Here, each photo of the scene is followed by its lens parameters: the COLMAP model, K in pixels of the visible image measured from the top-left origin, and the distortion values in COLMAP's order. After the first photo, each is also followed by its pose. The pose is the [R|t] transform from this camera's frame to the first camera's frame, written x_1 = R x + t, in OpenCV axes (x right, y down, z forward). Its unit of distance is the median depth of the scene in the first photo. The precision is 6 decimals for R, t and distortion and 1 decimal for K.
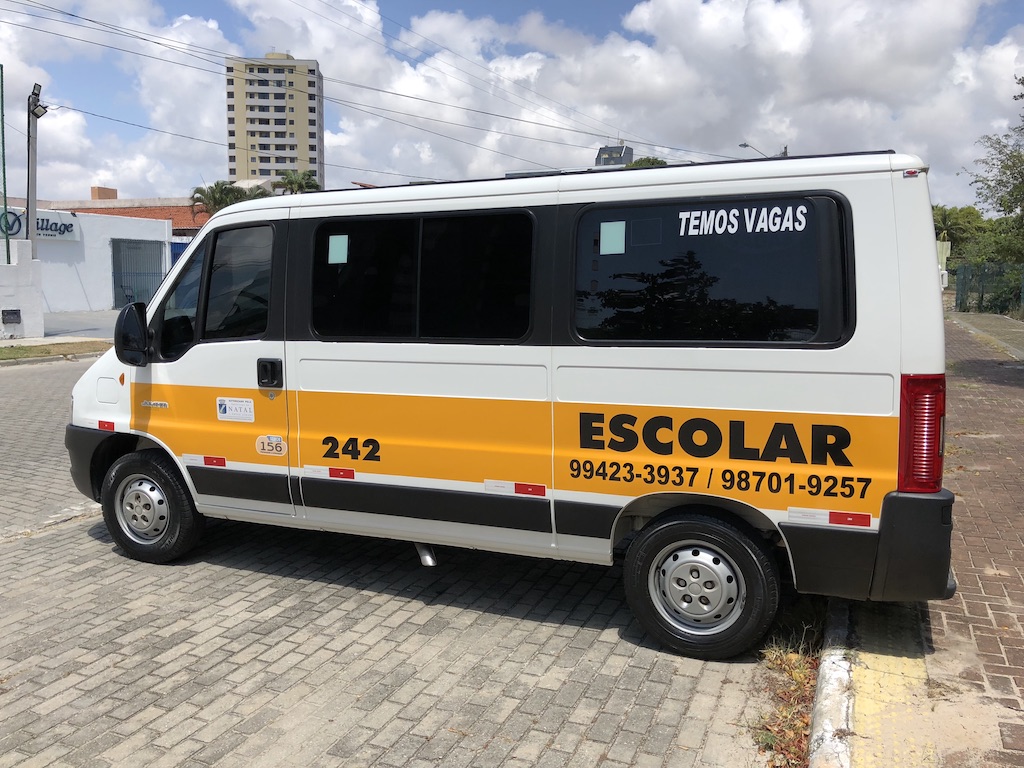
lens RADIAL K [[836.4, 0, 512.0], [0, 836.4, 384.0], [0, 0, 1]] dist [0.041599, -0.005446]
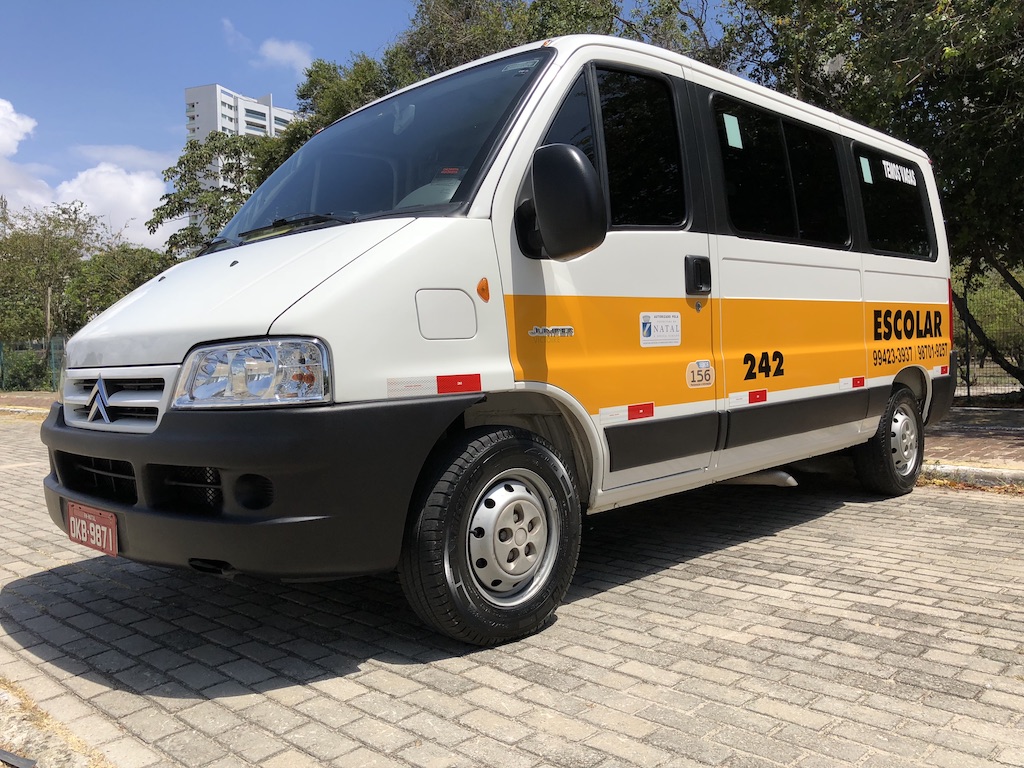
lens RADIAL K [[836.4, 0, 512.0], [0, 836.4, 384.0], [0, 0, 1]] dist [0.041599, -0.005446]
pose [[0.344438, -0.035631, 0.938133, -1.042508], [0.144371, 0.989403, -0.015428, 0.069430], [-0.927642, 0.140753, 0.345933, 0.906784]]
